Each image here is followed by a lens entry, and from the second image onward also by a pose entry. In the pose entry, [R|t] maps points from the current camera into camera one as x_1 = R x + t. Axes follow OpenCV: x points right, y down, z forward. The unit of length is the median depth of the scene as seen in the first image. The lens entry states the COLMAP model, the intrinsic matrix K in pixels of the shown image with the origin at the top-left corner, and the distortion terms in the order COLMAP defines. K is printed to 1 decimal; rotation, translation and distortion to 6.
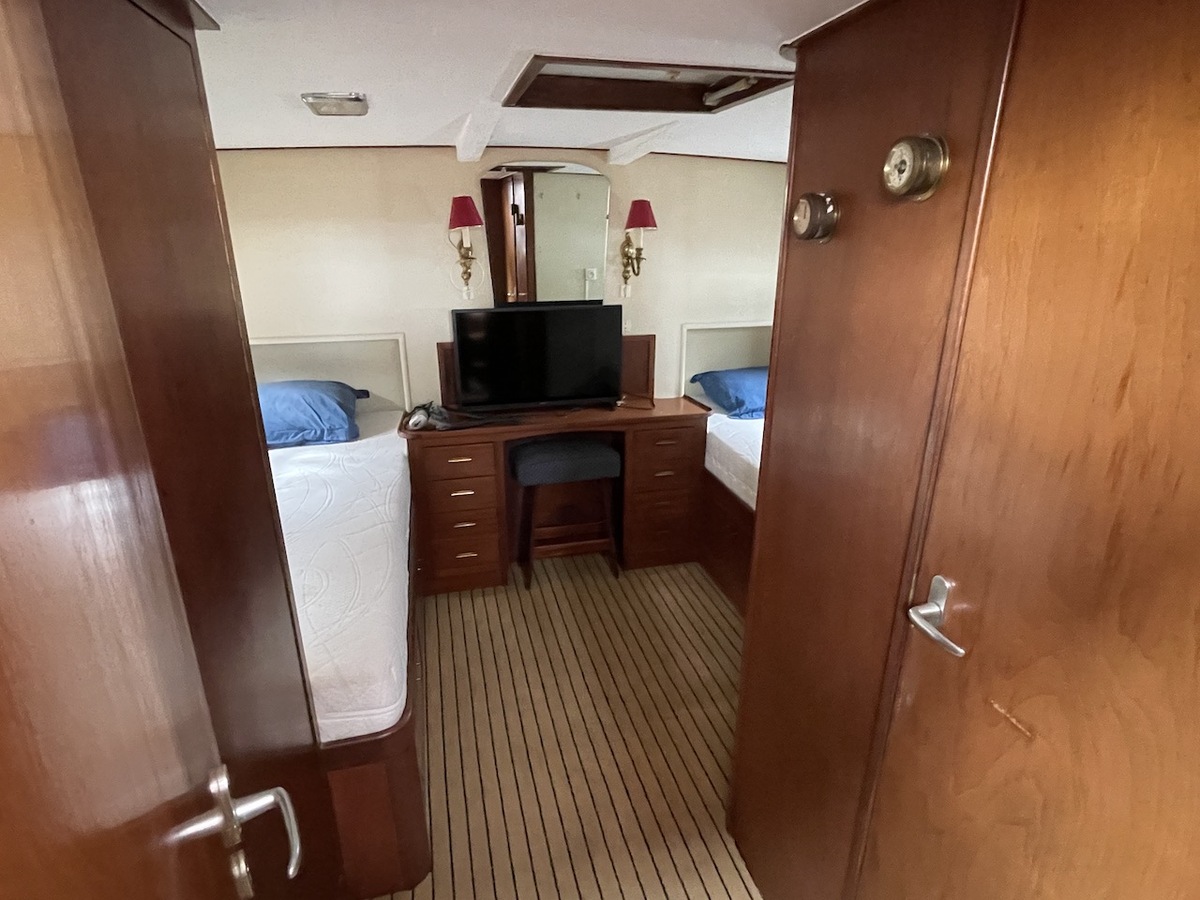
lens RADIAL K [[672.3, 0, 601.8], [0, 672.3, 474.8], [0, 0, 1]] dist [0.000820, 0.000011]
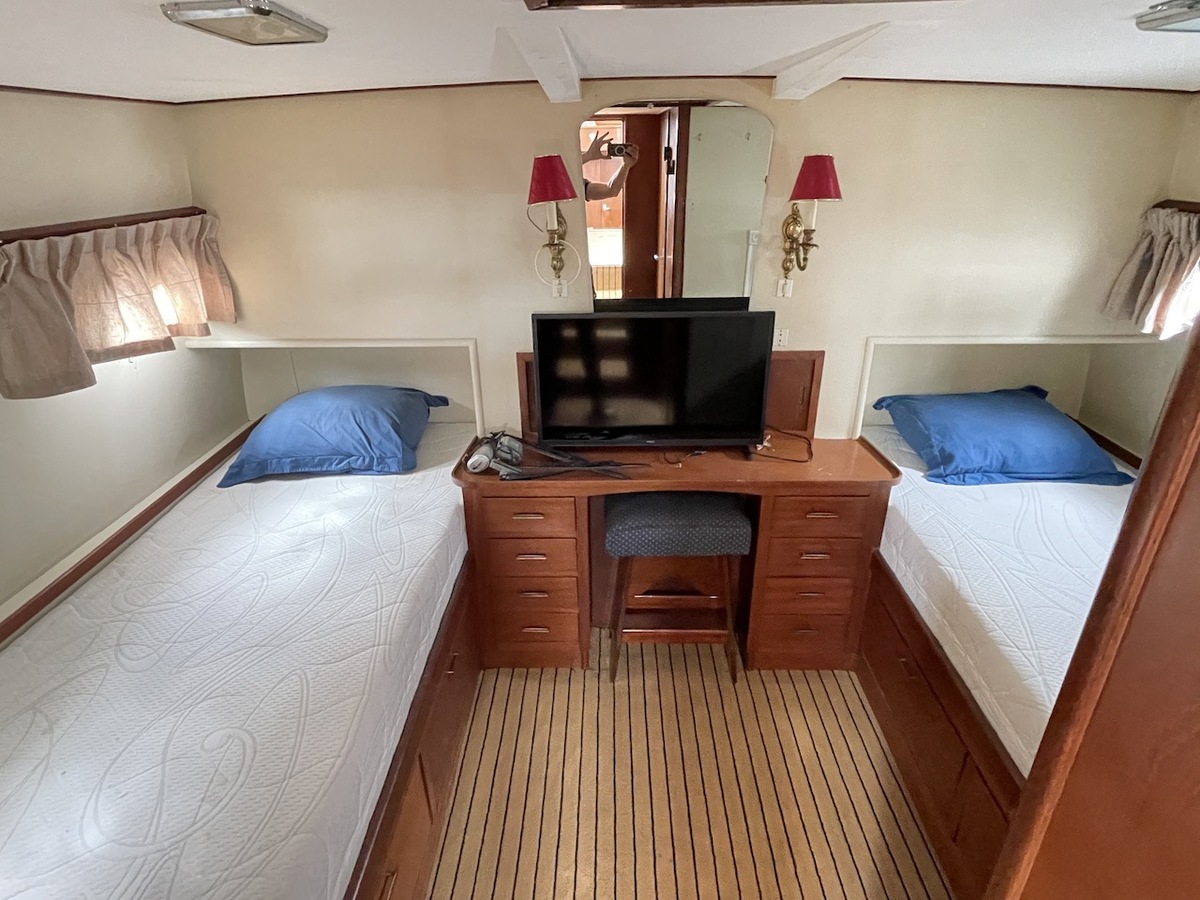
lens RADIAL K [[665.1, 0, 598.8], [0, 665.1, 456.0], [0, 0, 1]] dist [-0.002904, -0.000005]
pose [[0.963373, 0.097216, -0.249923, 0.039697], [-0.078450, 0.993372, 0.084005, -0.149129], [0.256433, -0.061322, 0.964615, 0.294073]]
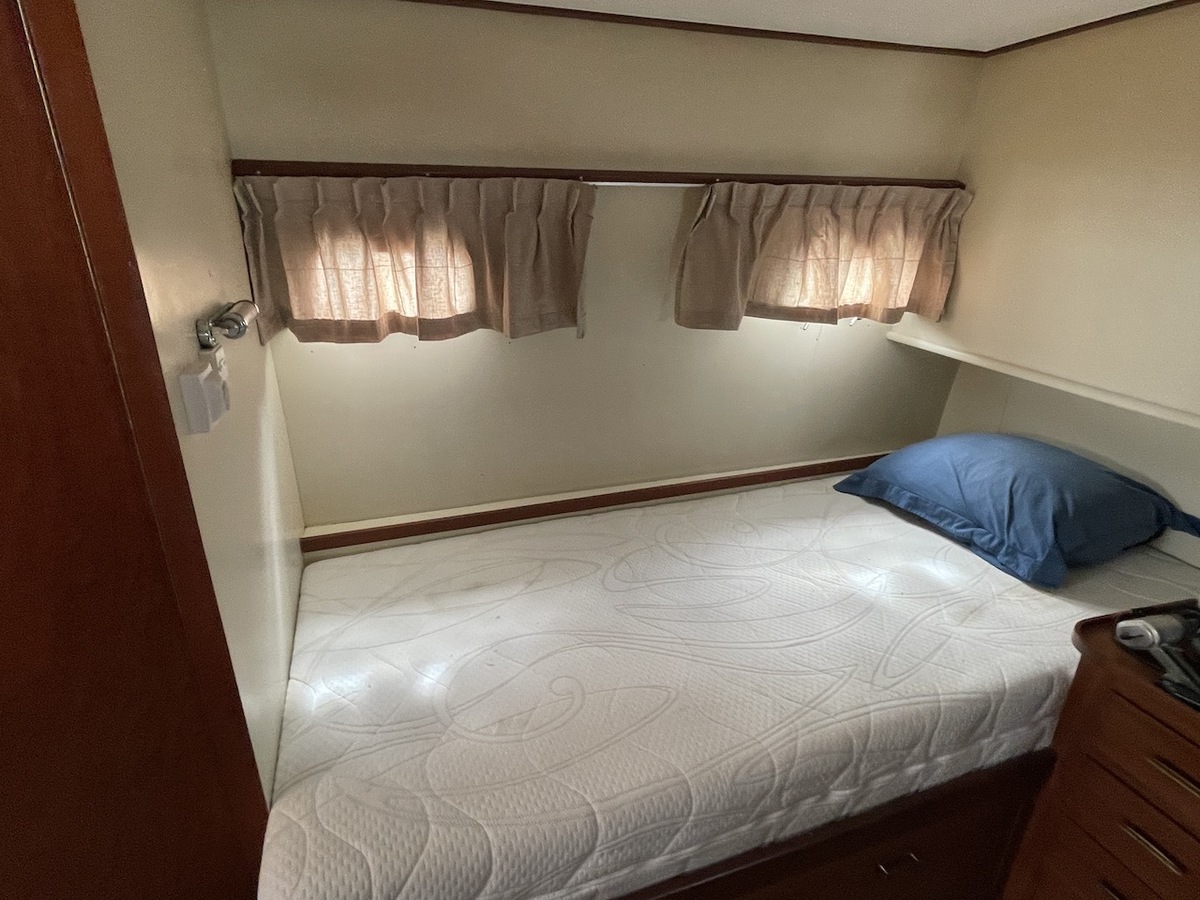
lens RADIAL K [[665.1, 0, 598.8], [0, 665.1, 456.0], [0, 0, 1]] dist [-0.002904, -0.000005]
pose [[0.088121, 0.367593, -0.925802, 0.037994], [-0.373286, 0.873876, 0.311445, -0.167566], [0.923521, 0.318144, 0.214225, 0.524654]]
